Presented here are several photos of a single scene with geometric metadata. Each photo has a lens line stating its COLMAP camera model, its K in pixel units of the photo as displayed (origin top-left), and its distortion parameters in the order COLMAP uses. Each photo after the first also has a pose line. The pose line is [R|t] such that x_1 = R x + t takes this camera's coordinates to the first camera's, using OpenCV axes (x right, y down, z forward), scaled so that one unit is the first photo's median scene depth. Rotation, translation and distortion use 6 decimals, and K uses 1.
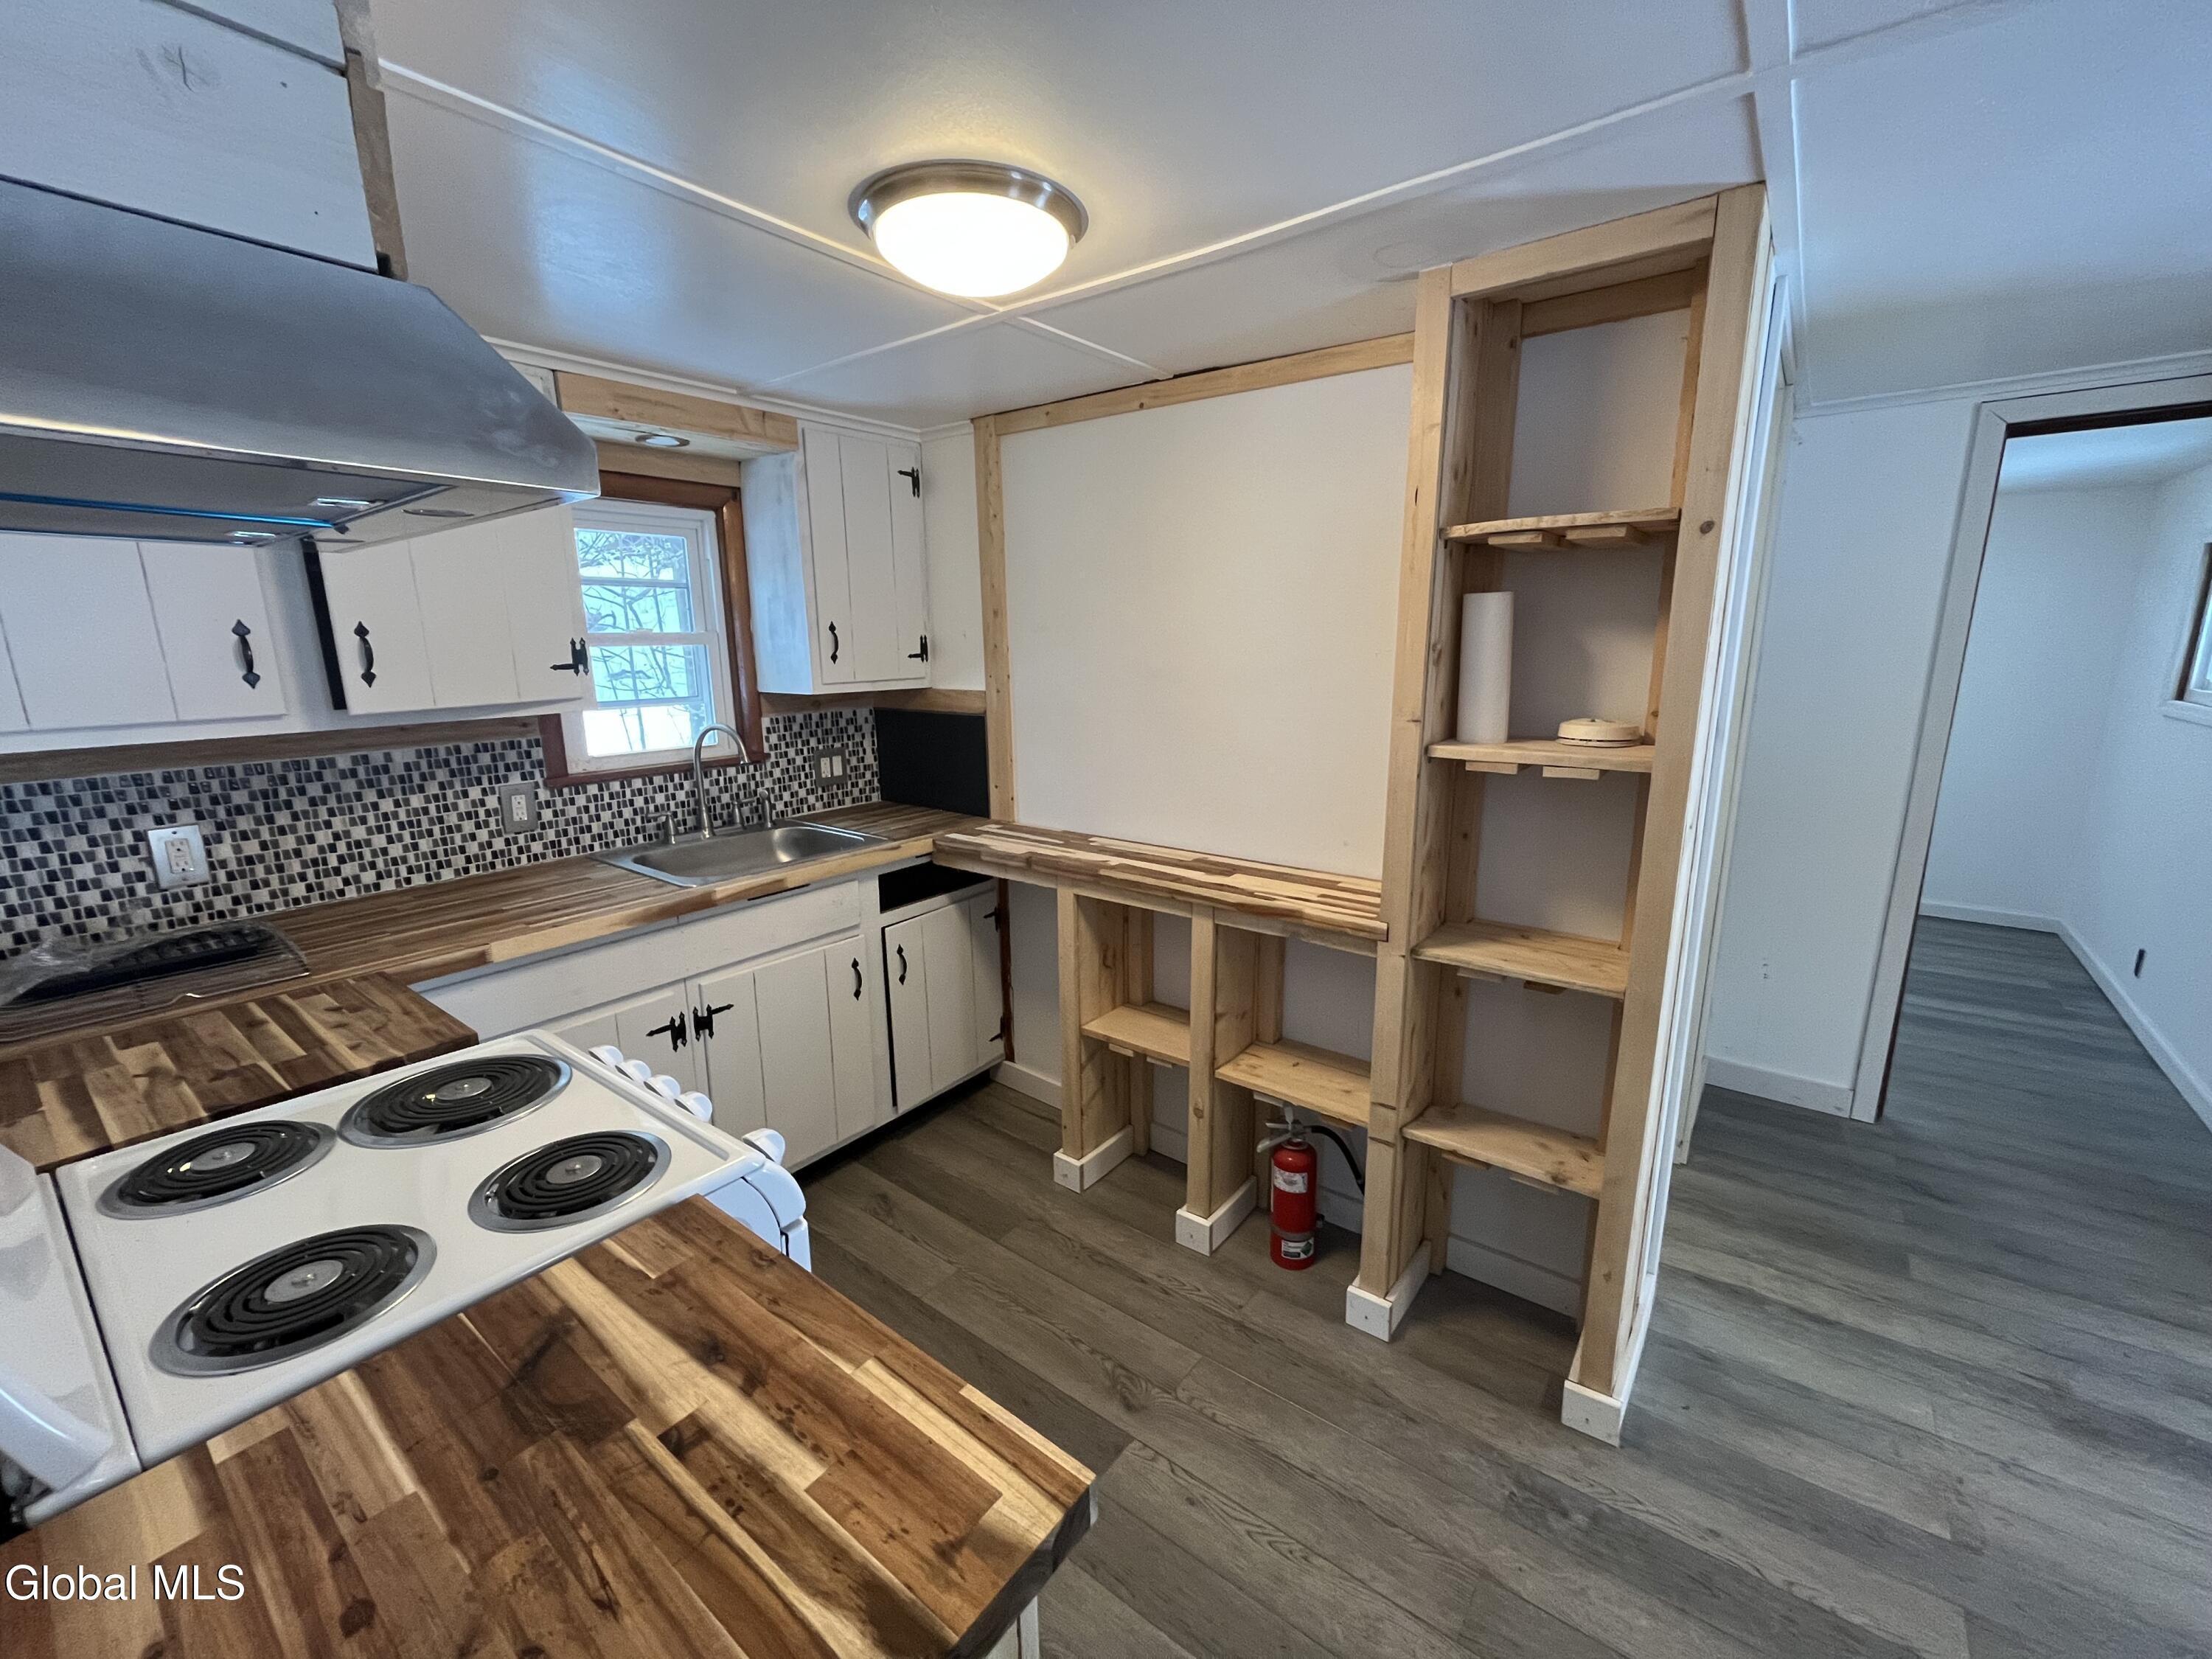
lens RADIAL K [[897.9, 0, 1105.1], [0, 897.9, 825.5], [0, 0, 1]] dist [-0.002535, 0.000120]
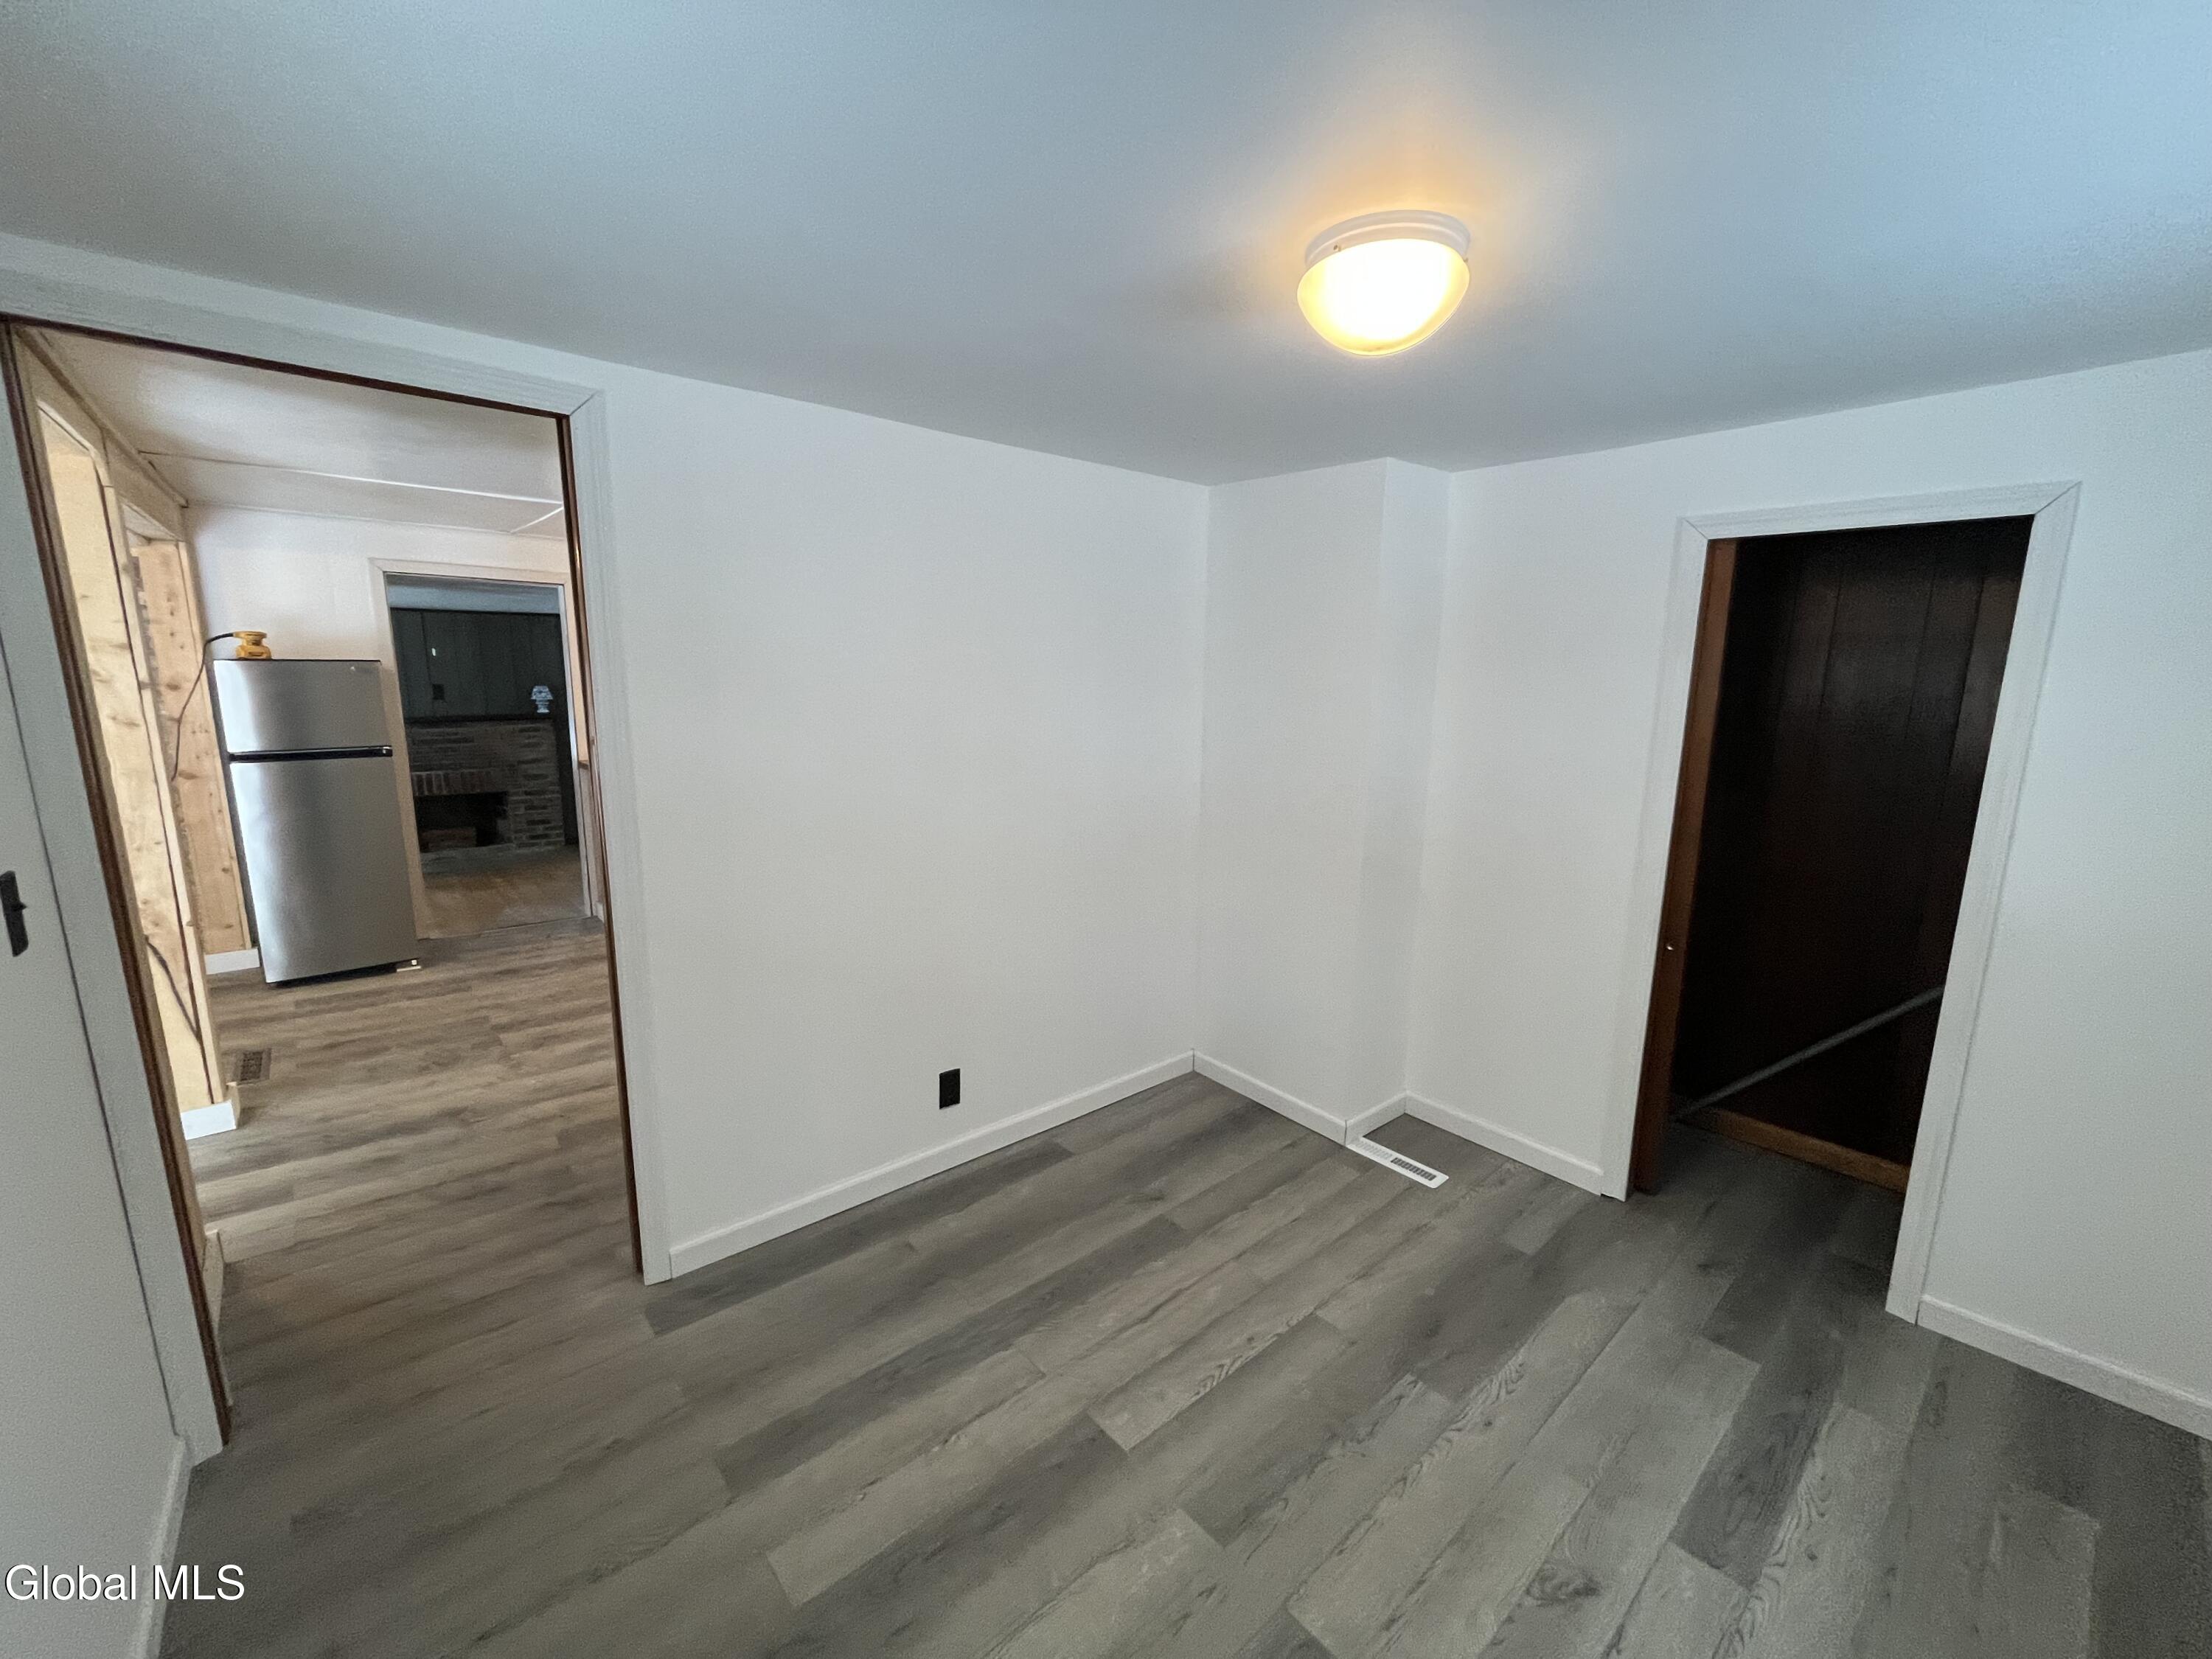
lens RADIAL K [[897.9, 0, 1101.1], [0, 897.9, 827.6], [0, 0, 1]] dist [-0.002535, 0.000120]
pose [[-0.187039, 0.186017, -0.964580, 1.795491], [-0.209297, 0.951817, 0.224140, -0.380605], [0.959797, 0.243807, -0.139094, 1.706324]]
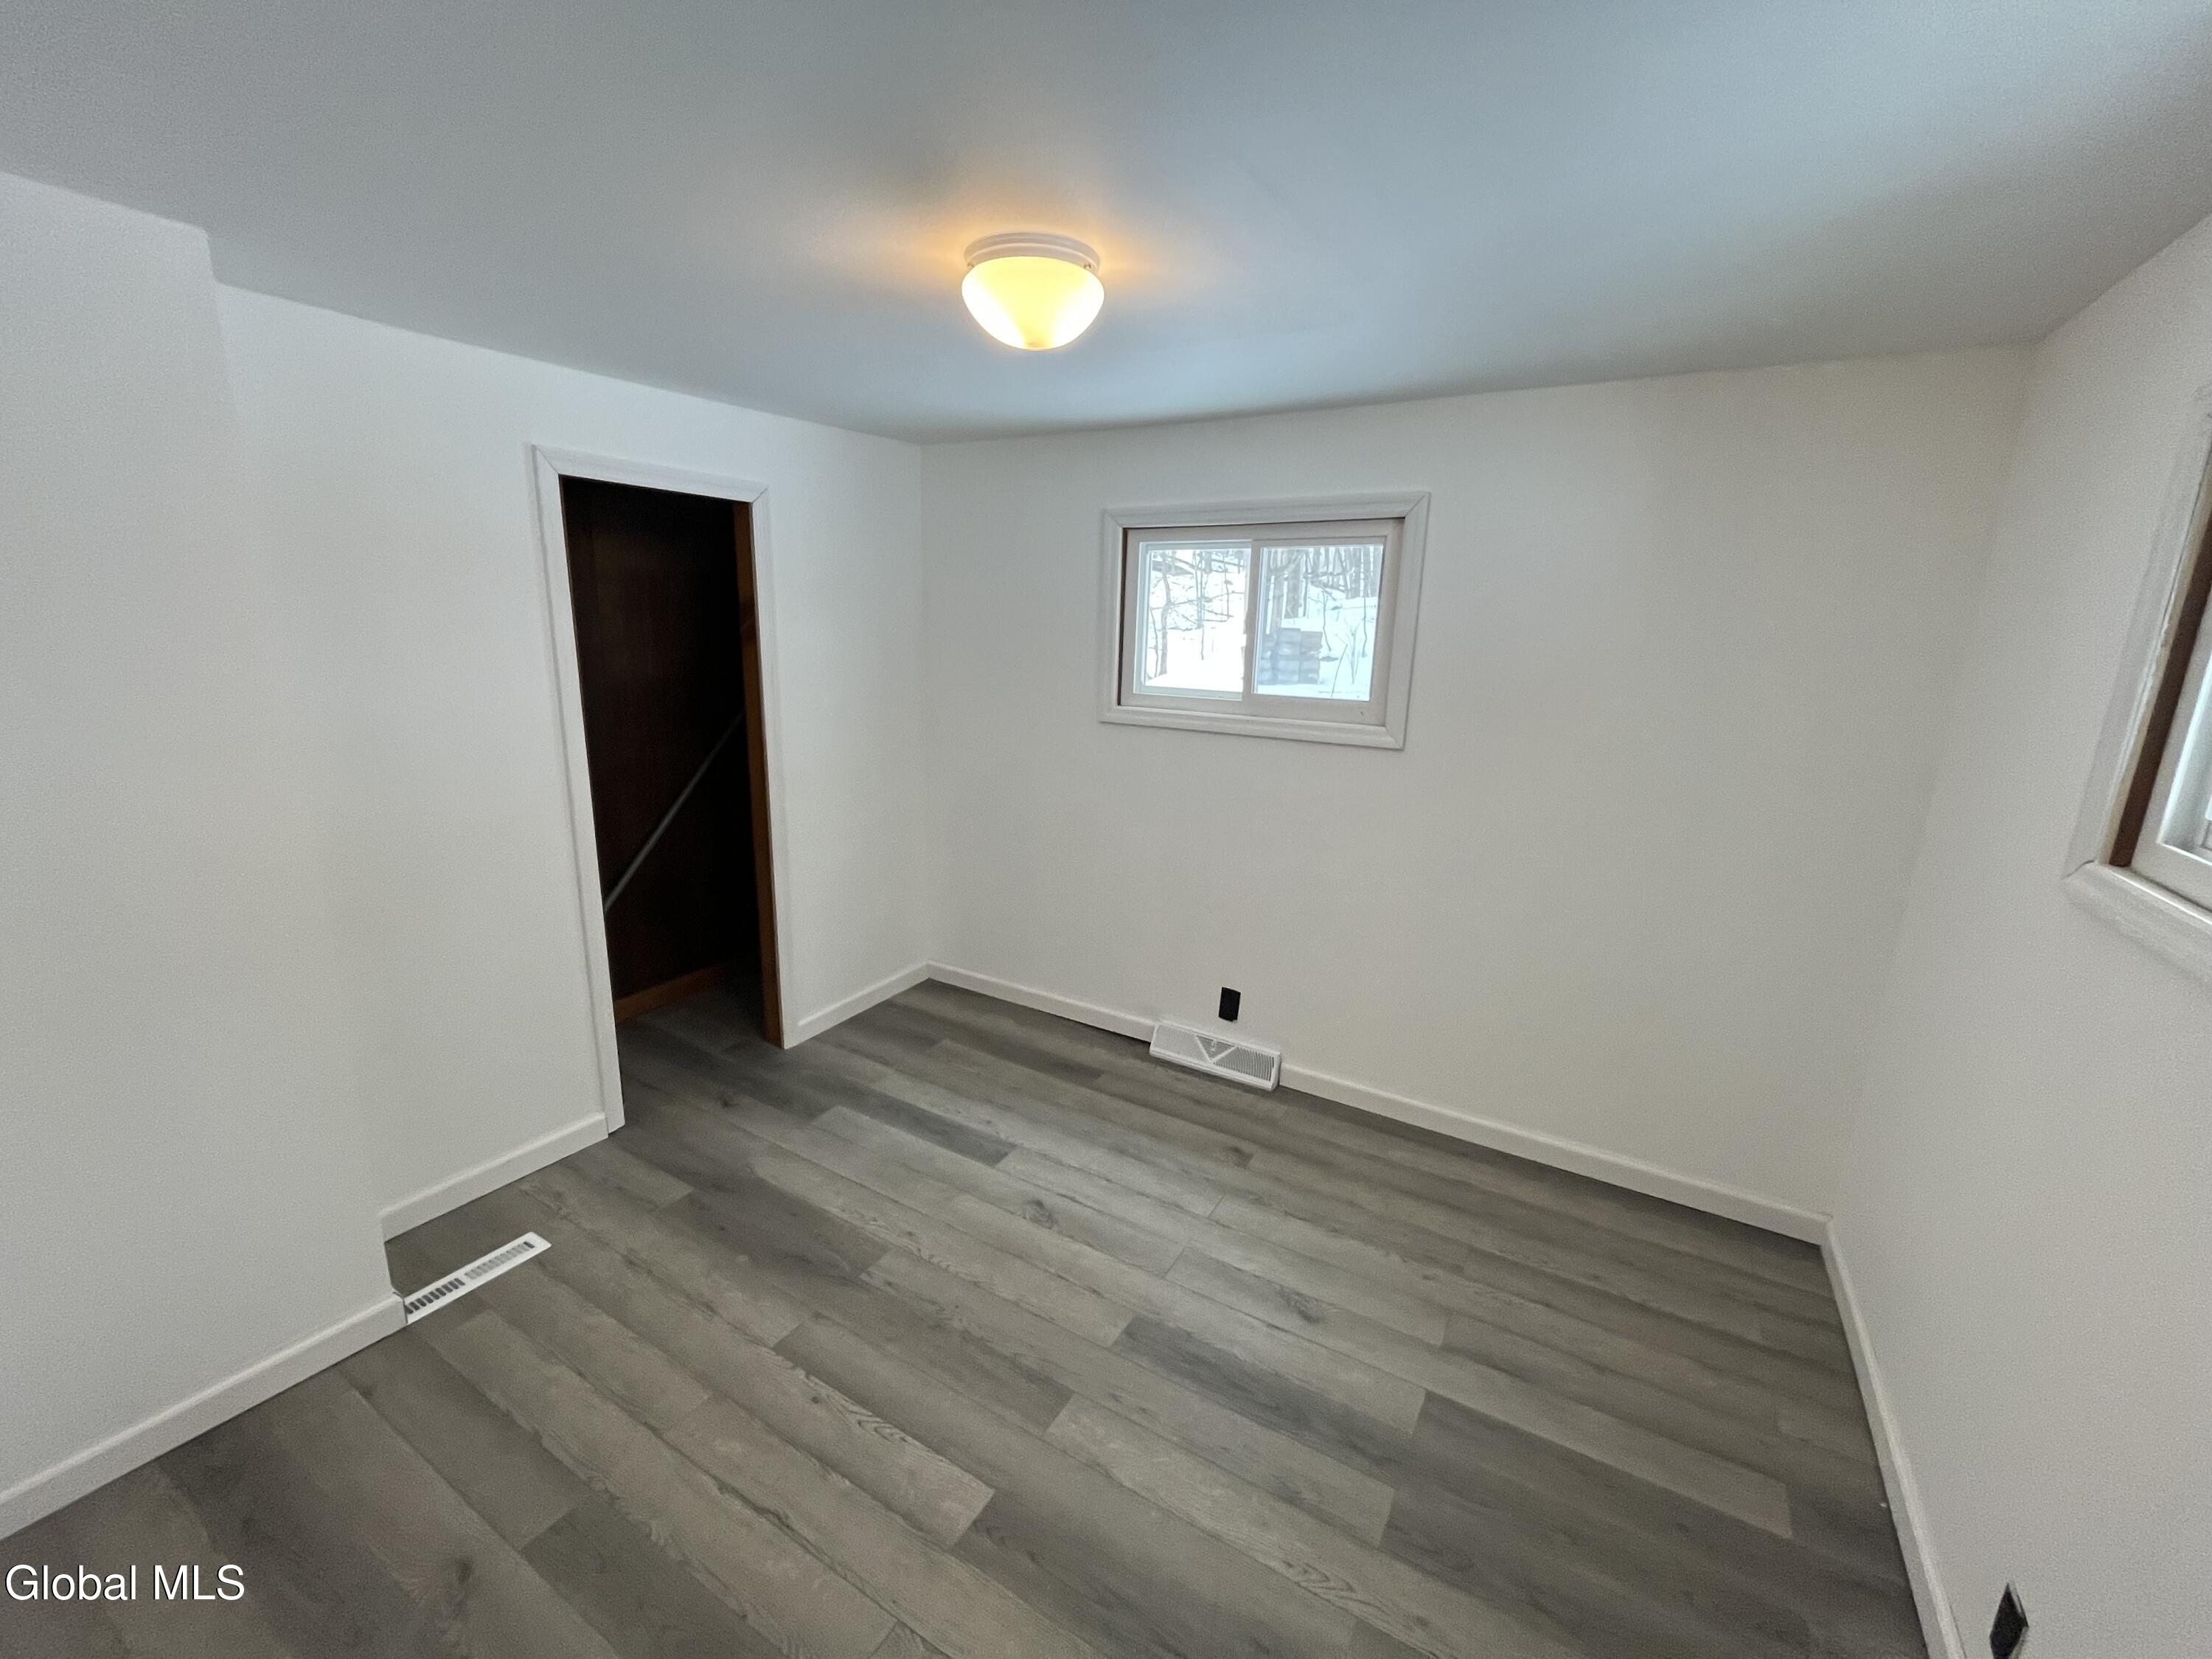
lens RADIAL K [[897.9, 0, 1106.1], [0, 897.9, 832.4], [0, 0, 1]] dist [-0.002535, 0.000120]
pose [[0.991998, 0.011795, 0.125698, 1.142244], [-0.015660, 0.999433, 0.029803, -0.243713], [-0.125275, -0.031533, 0.991621, 1.059053]]
